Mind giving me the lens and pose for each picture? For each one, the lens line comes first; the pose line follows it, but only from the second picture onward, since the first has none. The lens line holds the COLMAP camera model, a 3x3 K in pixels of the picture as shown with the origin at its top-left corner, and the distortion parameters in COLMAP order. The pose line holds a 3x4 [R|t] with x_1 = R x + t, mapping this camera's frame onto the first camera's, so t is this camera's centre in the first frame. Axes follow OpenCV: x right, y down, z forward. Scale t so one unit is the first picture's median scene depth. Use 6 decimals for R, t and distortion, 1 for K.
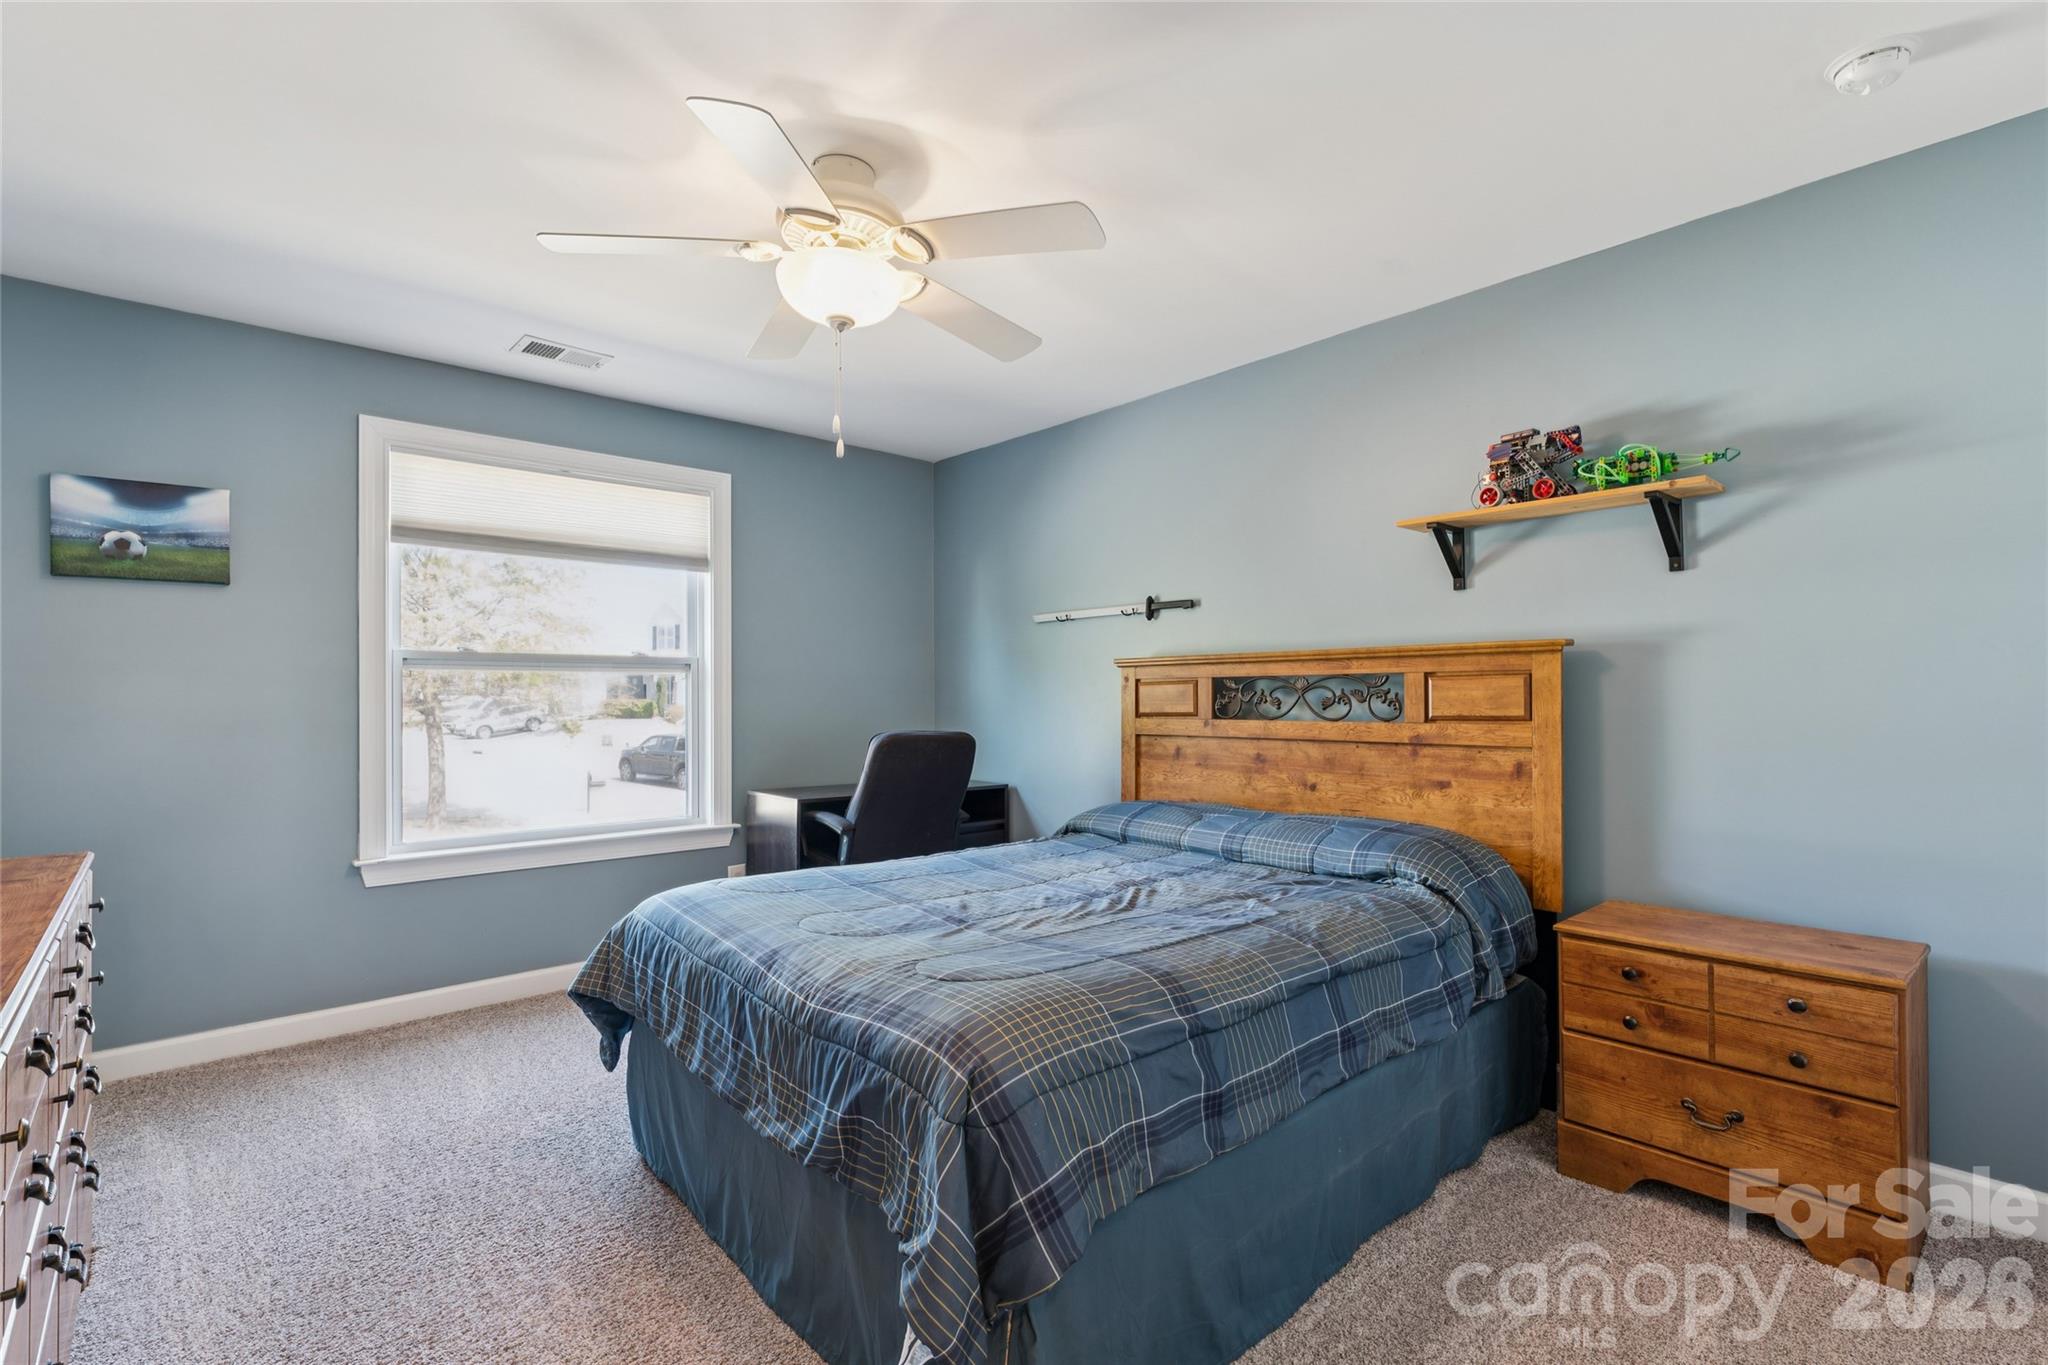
lens RADIAL K [[922.9, 0, 1020.8], [0, 922.9, 681.6], [0, 0, 1]] dist [0.001172, -0.000072]
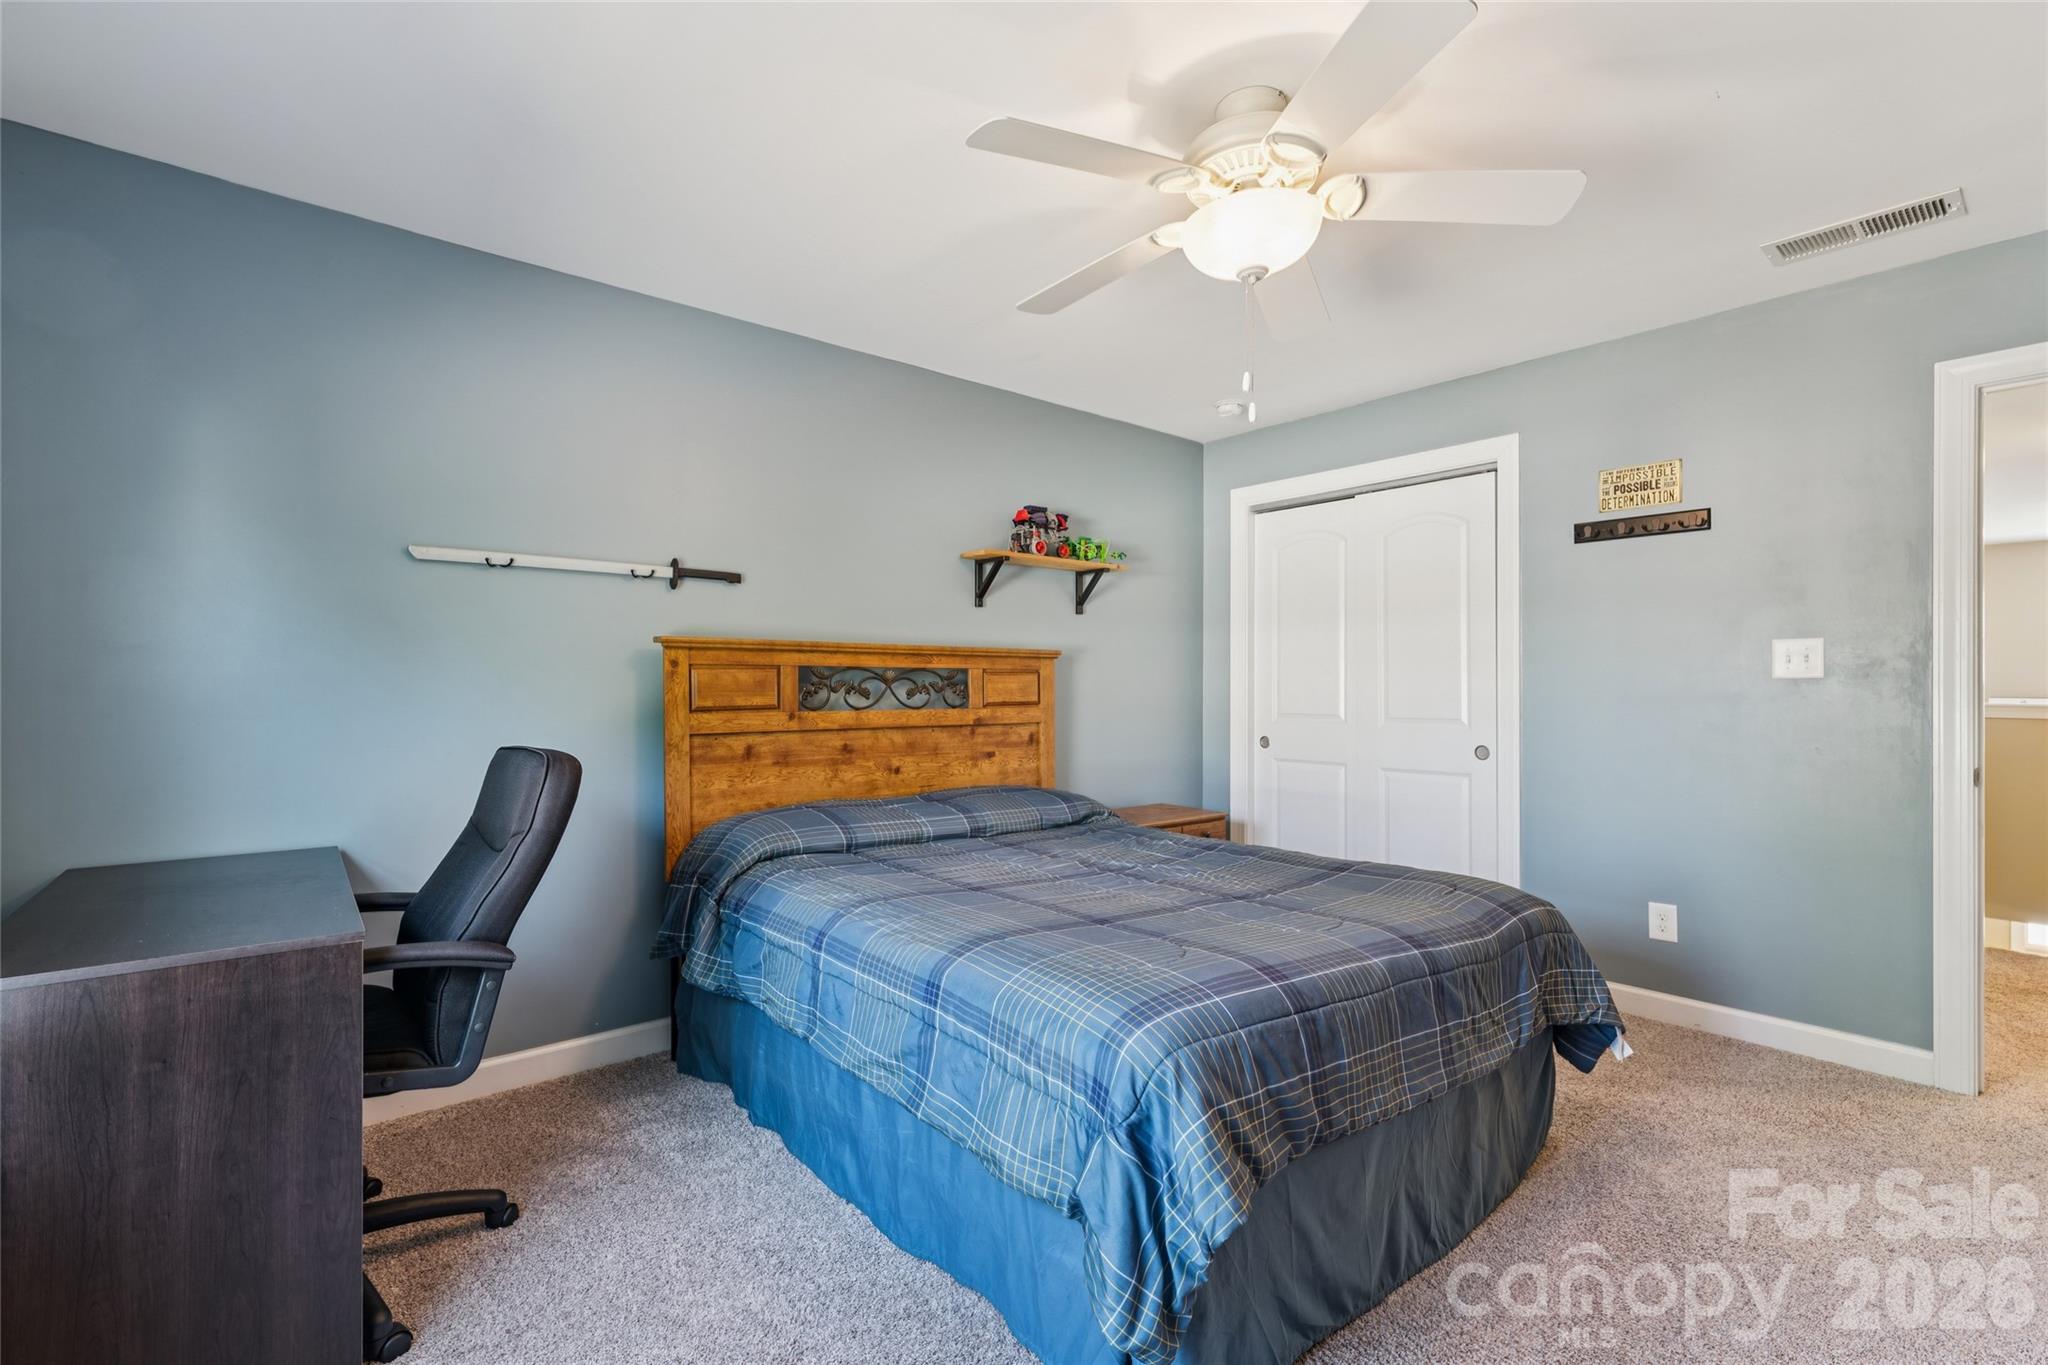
lens RADIAL K [[922.9, 0, 1020.8], [0, 922.9, 681.6], [0, 0, 1]] dist [0.001172, -0.000072]
pose [[0.031168, 0.009373, 0.999470, -0.768516], [-0.018491, 0.999790, -0.008800, 0.016395], [-0.999343, -0.018207, 0.031335, 0.822203]]
